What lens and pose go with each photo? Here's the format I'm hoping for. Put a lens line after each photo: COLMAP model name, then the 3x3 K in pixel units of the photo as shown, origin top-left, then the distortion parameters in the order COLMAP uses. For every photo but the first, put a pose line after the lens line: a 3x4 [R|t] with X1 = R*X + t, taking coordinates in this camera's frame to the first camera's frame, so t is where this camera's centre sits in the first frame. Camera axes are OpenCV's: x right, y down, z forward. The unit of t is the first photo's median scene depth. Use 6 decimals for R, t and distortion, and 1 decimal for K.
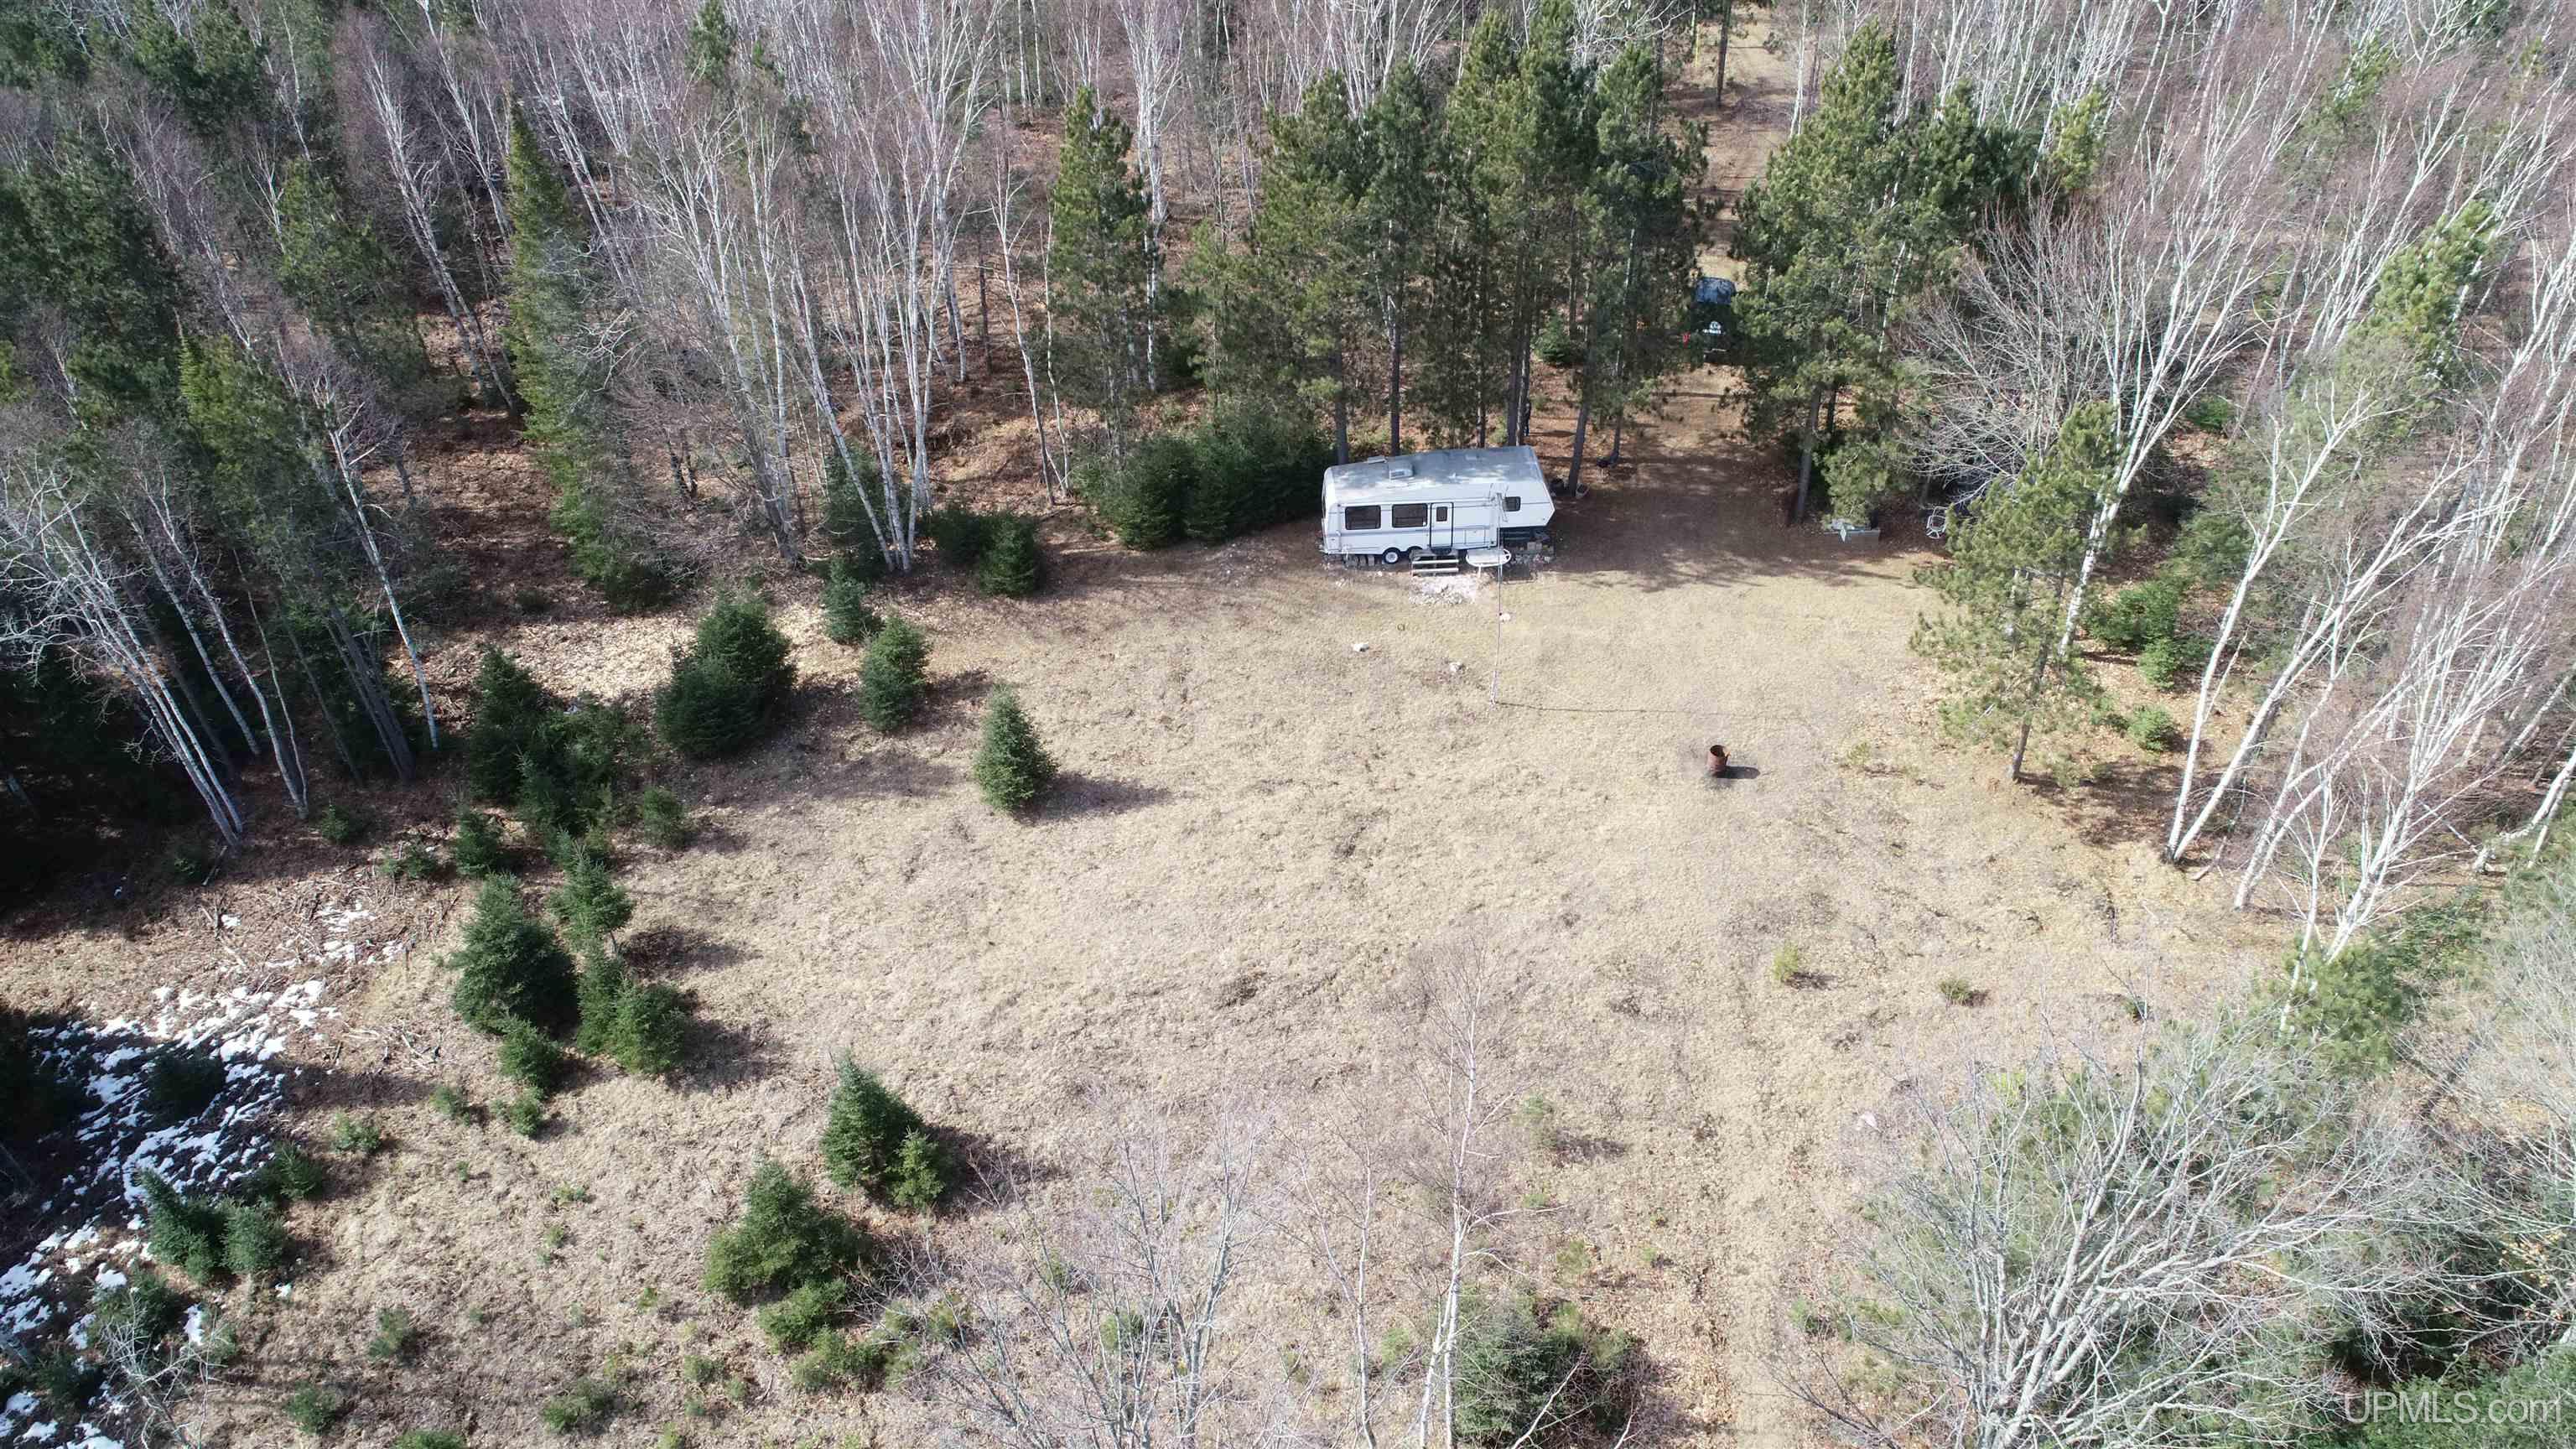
lens RADIAL K [[1736.7, 0, 1290.0], [0, 1736.7, 722.0], [0, 0, 1]] dist [-0.001208, -0.000531]
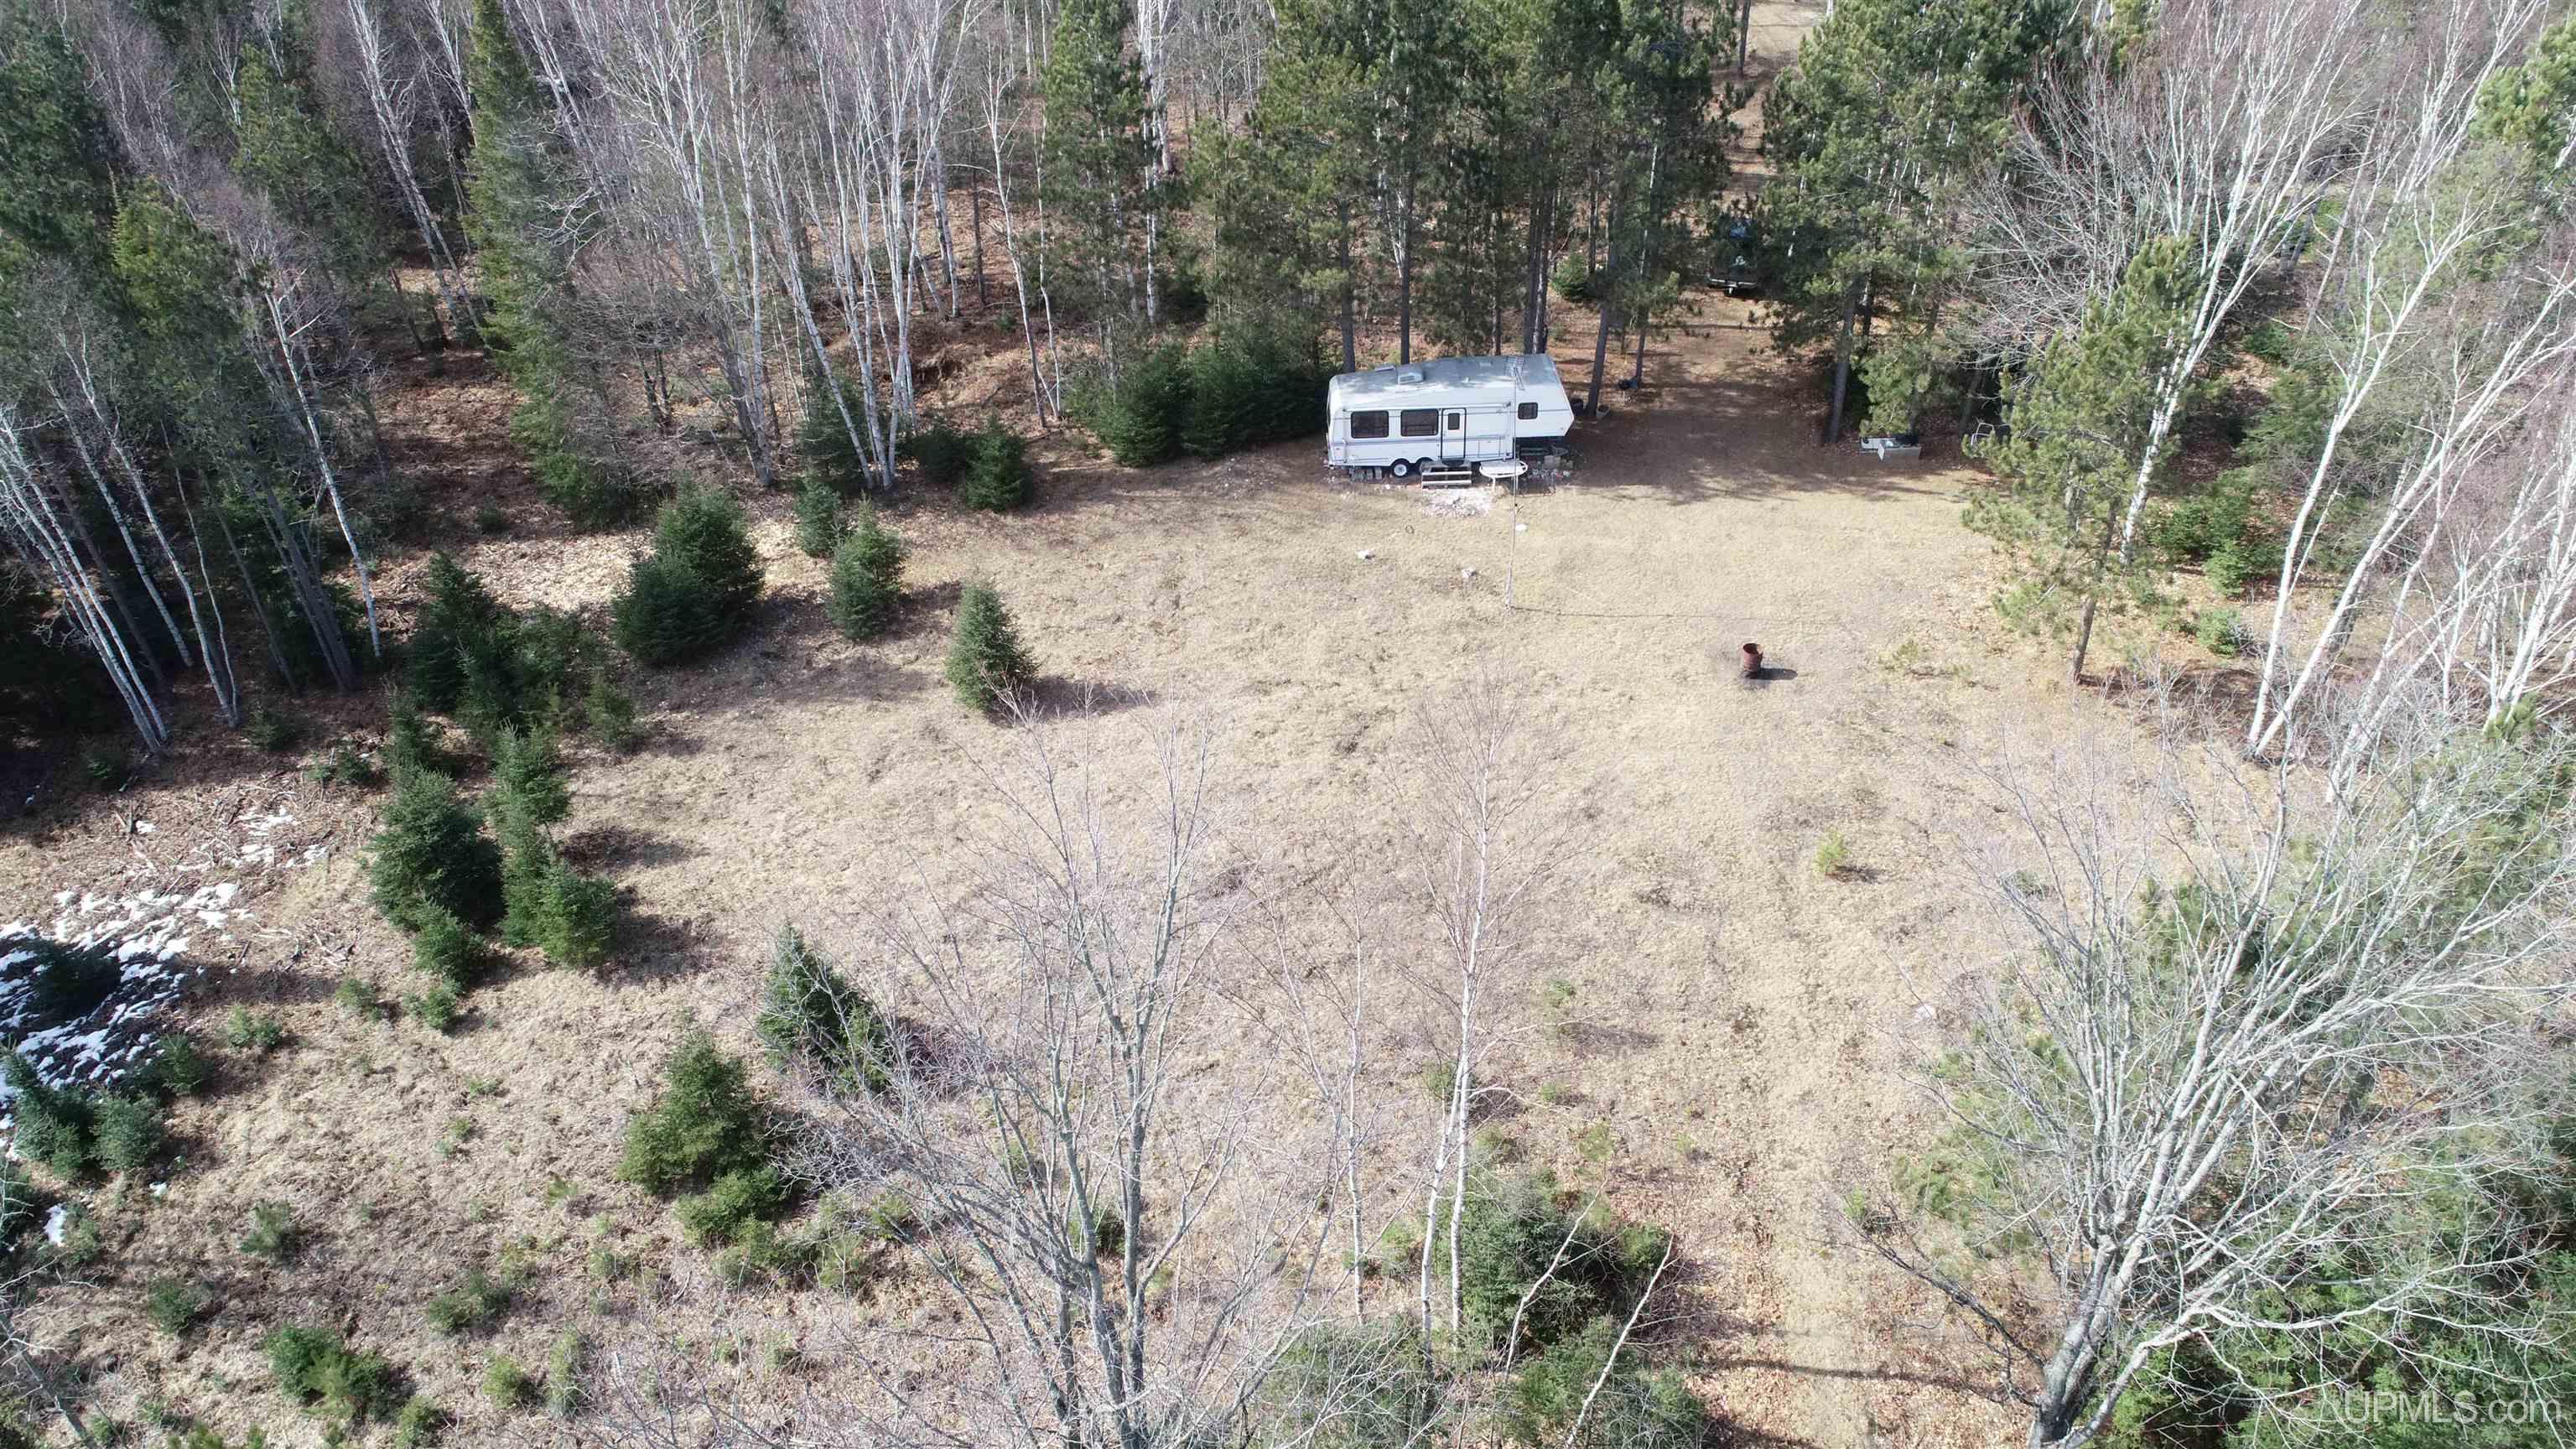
lens RADIAL K [[1736.7, 0, 1289.2], [0, 1736.7, 718.8], [0, 0, 1]] dist [-0.001208, -0.000531]
pose [[0.999927, 0.007343, -0.009567, 0.009632], [-0.007827, 0.998639, -0.051558, 0.100886], [0.009176, 0.051629, 0.998624, 0.076864]]
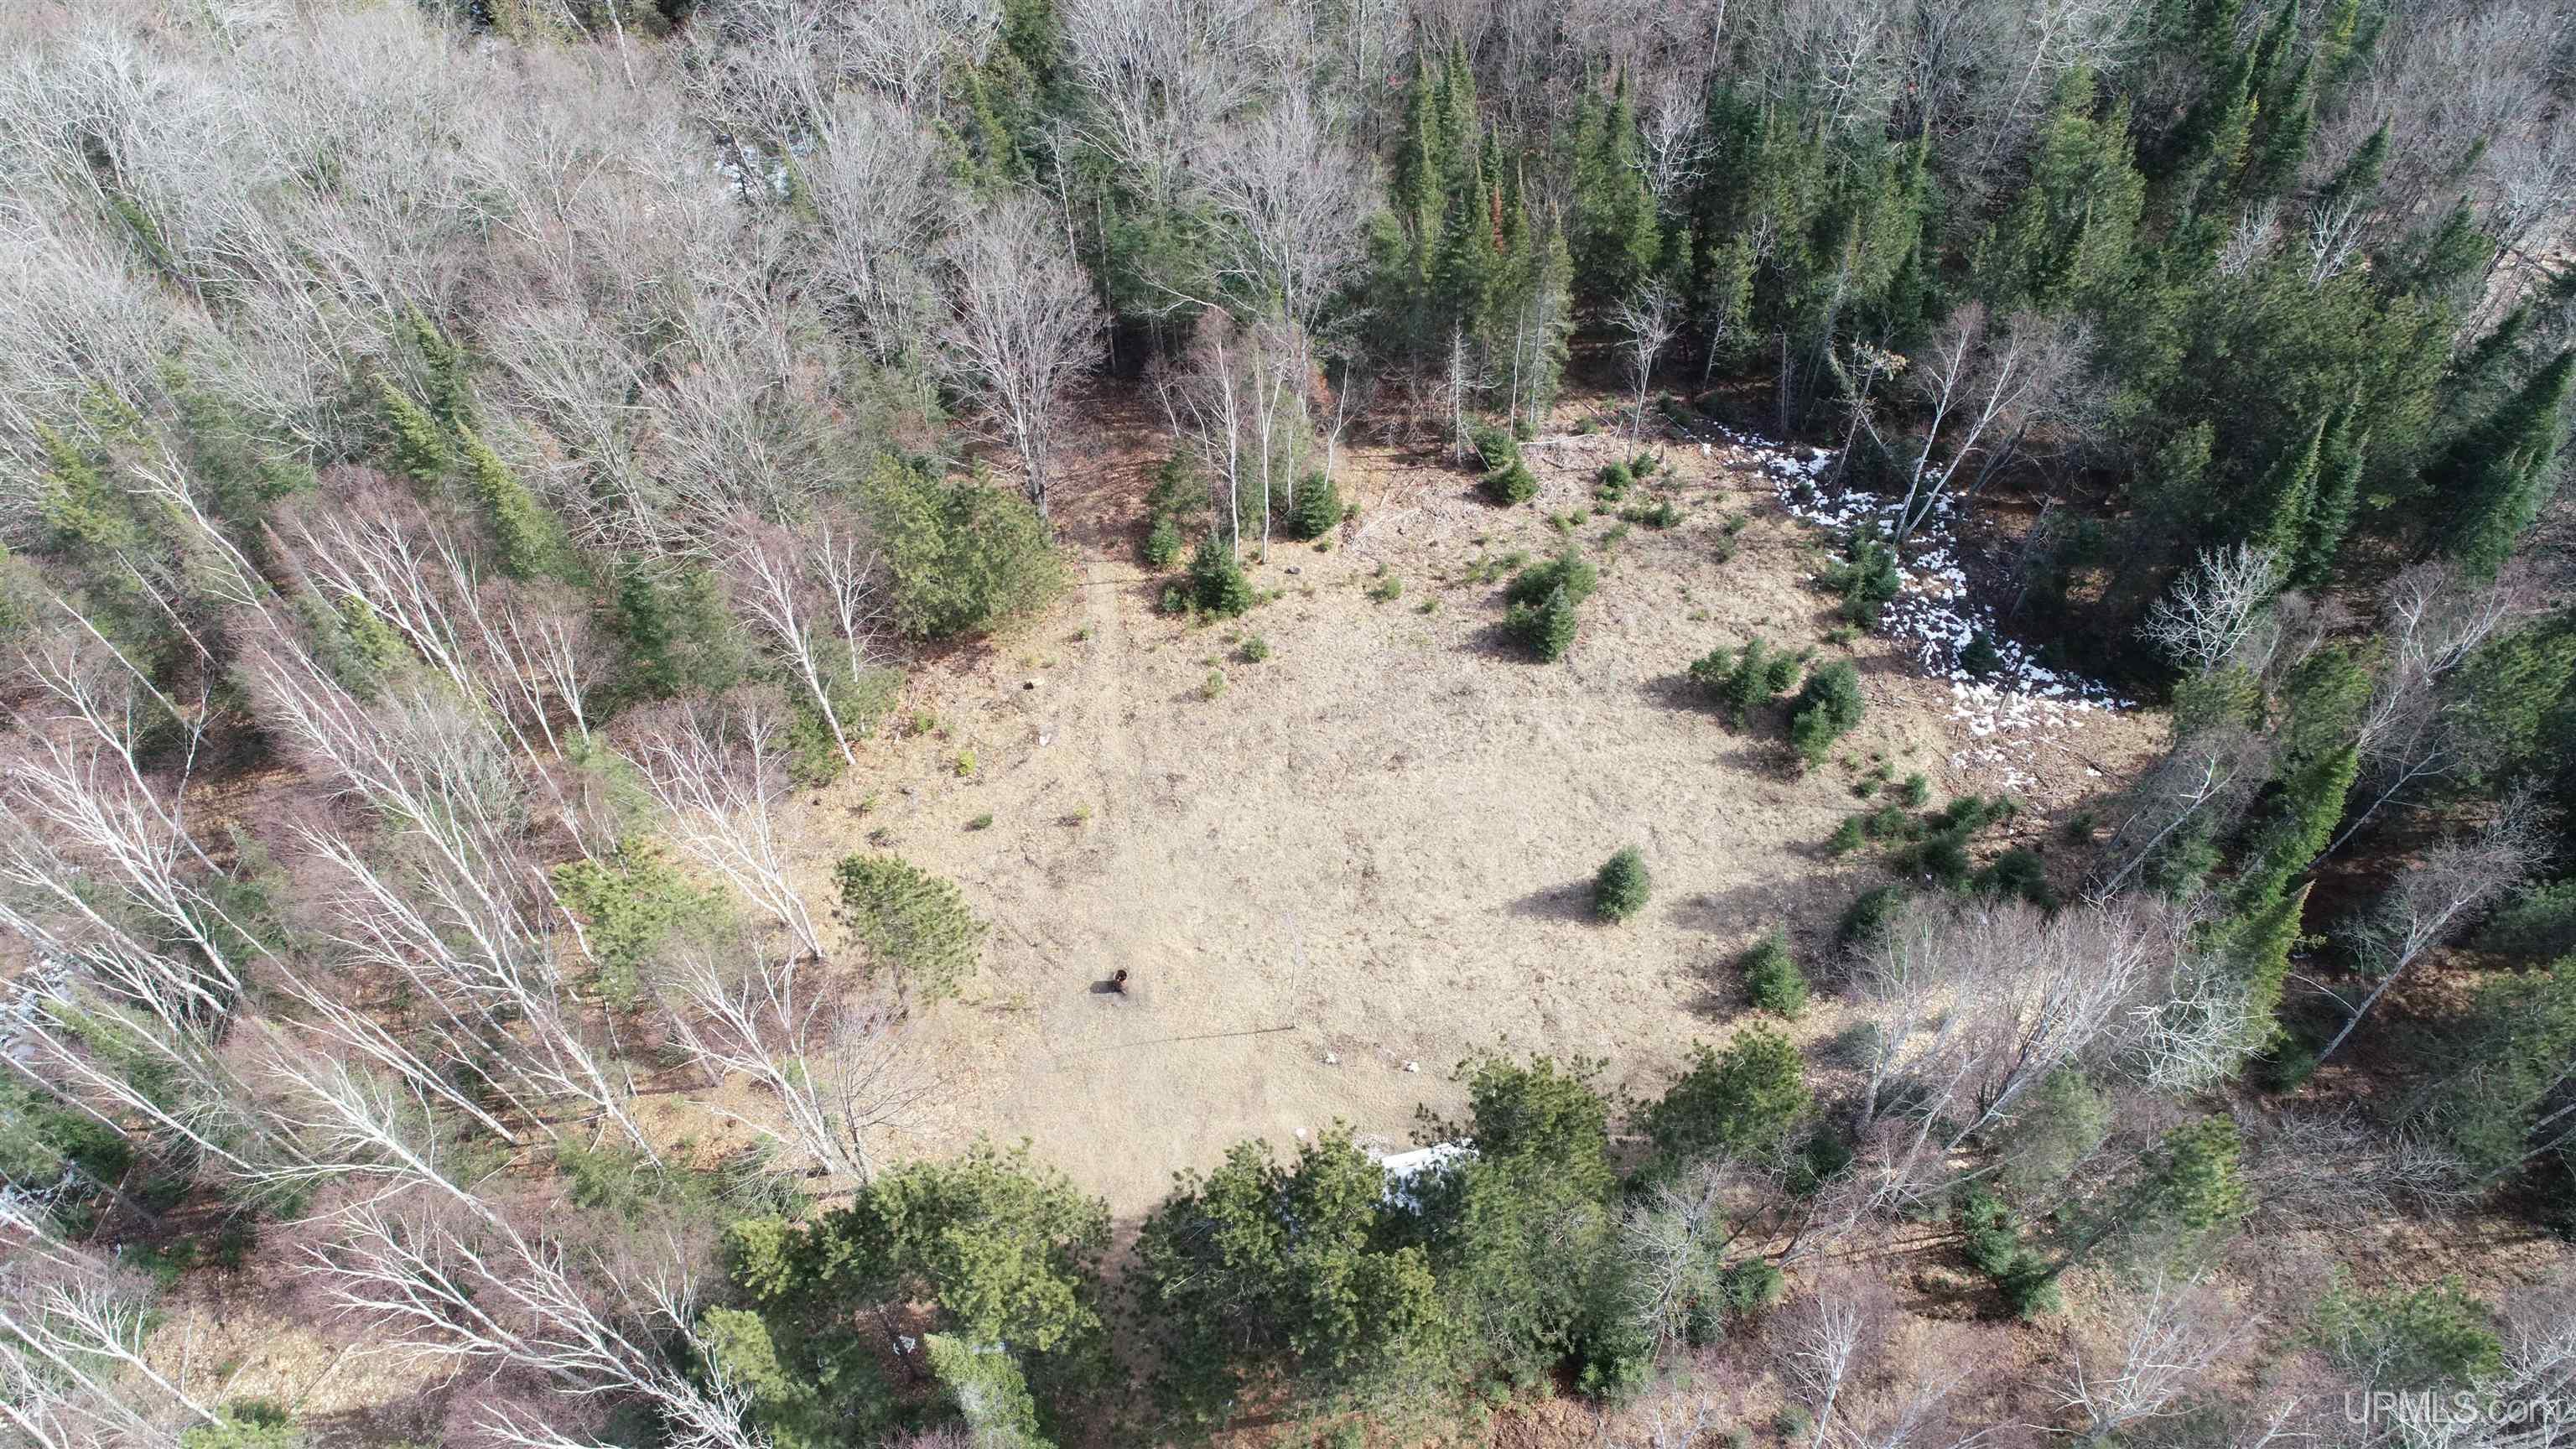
lens RADIAL K [[1736.7, 0, 1271.3], [0, 1736.7, 719.1], [0, 0, 1]] dist [-0.001208, -0.000531]
pose [[-0.972245, 0.211001, -0.101088, 0.221389], [-0.111665, -0.038797, 0.992988, -1.303727], [0.205599, 0.976716, 0.061282, 0.725014]]
